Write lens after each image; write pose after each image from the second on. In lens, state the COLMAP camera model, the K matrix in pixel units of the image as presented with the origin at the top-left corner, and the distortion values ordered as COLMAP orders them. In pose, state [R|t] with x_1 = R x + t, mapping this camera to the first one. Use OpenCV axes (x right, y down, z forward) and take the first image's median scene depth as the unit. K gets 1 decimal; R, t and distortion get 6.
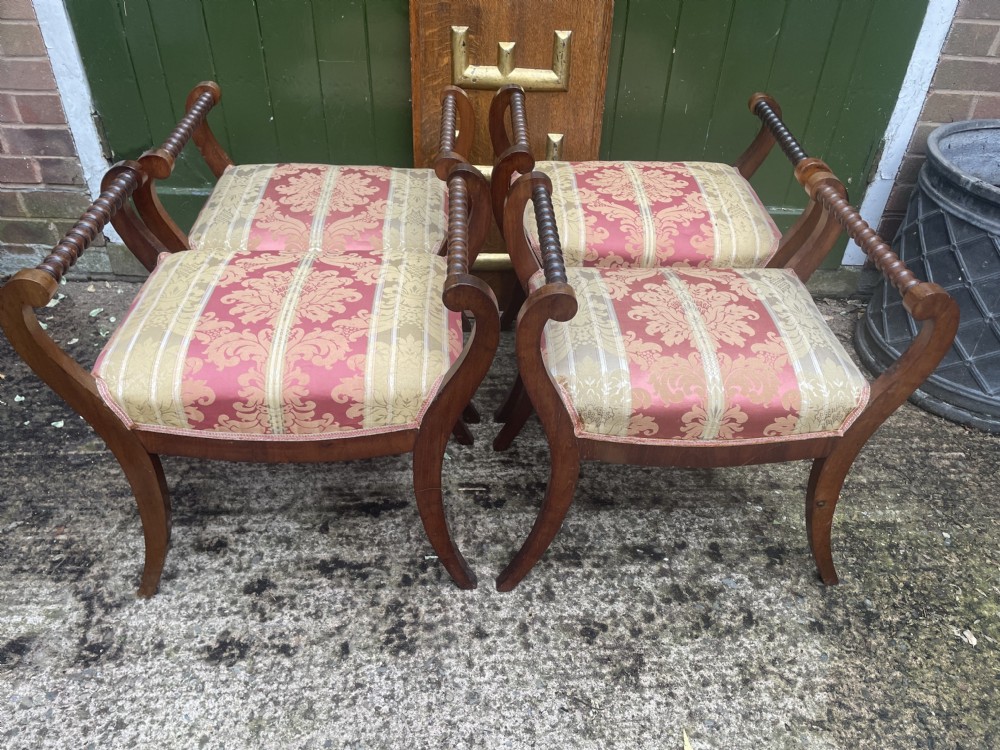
lens RADIAL K [[759.5, 0, 508.3], [0, 759.5, 378.1], [0, 0, 1]] dist [0.080316, -0.112619]
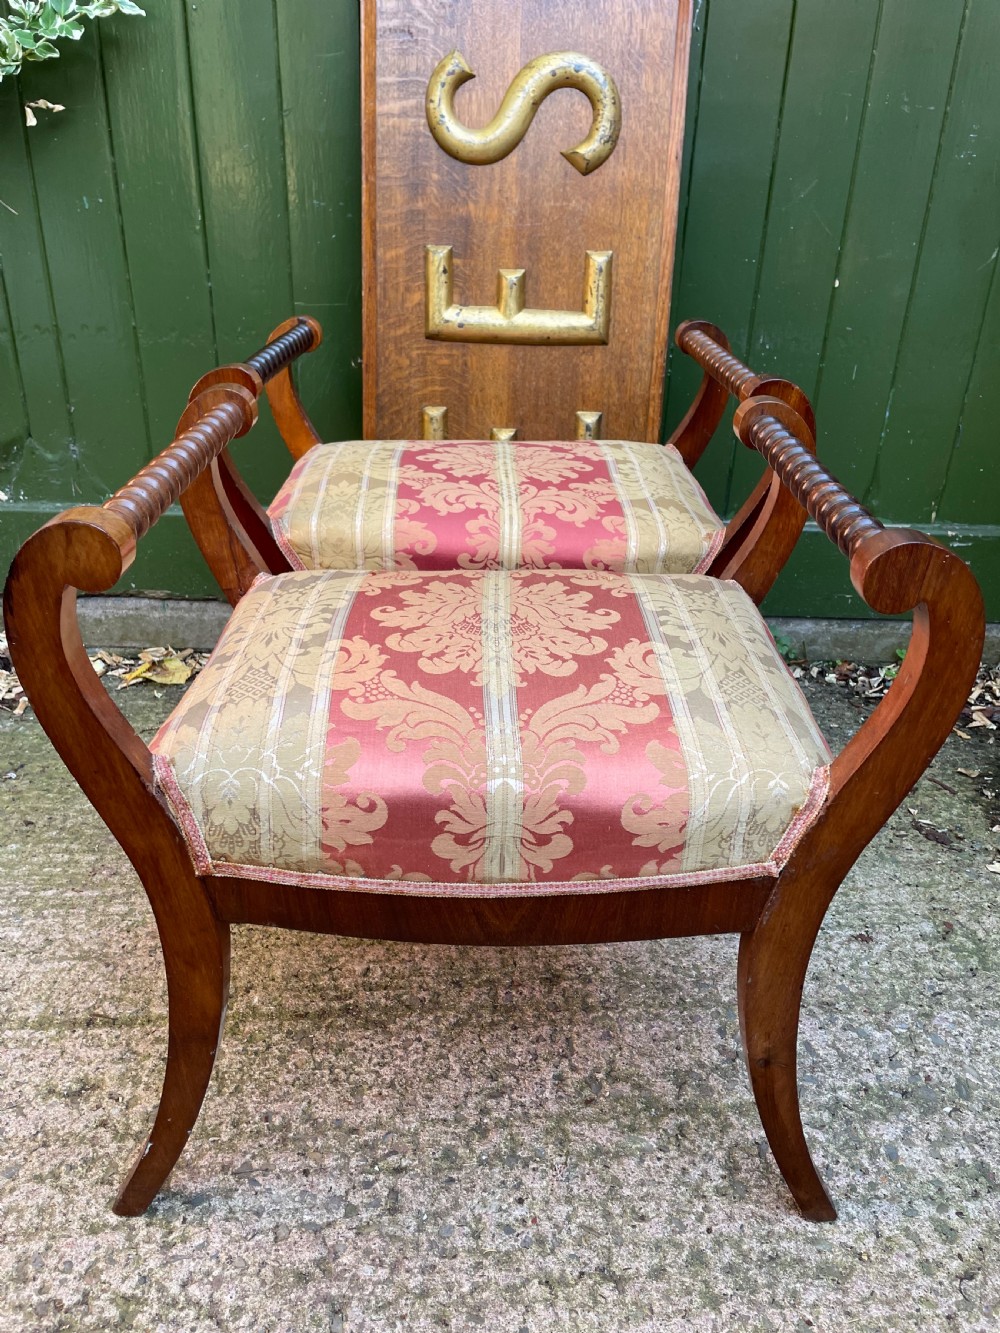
lens RADIAL K [[1012.4, 0, 492.2], [0, 1012.4, 659.0], [0, 0, 1]] dist [0.080316, -0.112619]
pose [[0.999971, -0.007637, -0.000213, -0.102348], [0.007443, 0.980142, -0.198155, 0.075092], [0.001722, 0.198147, 0.980171, 0.265497]]
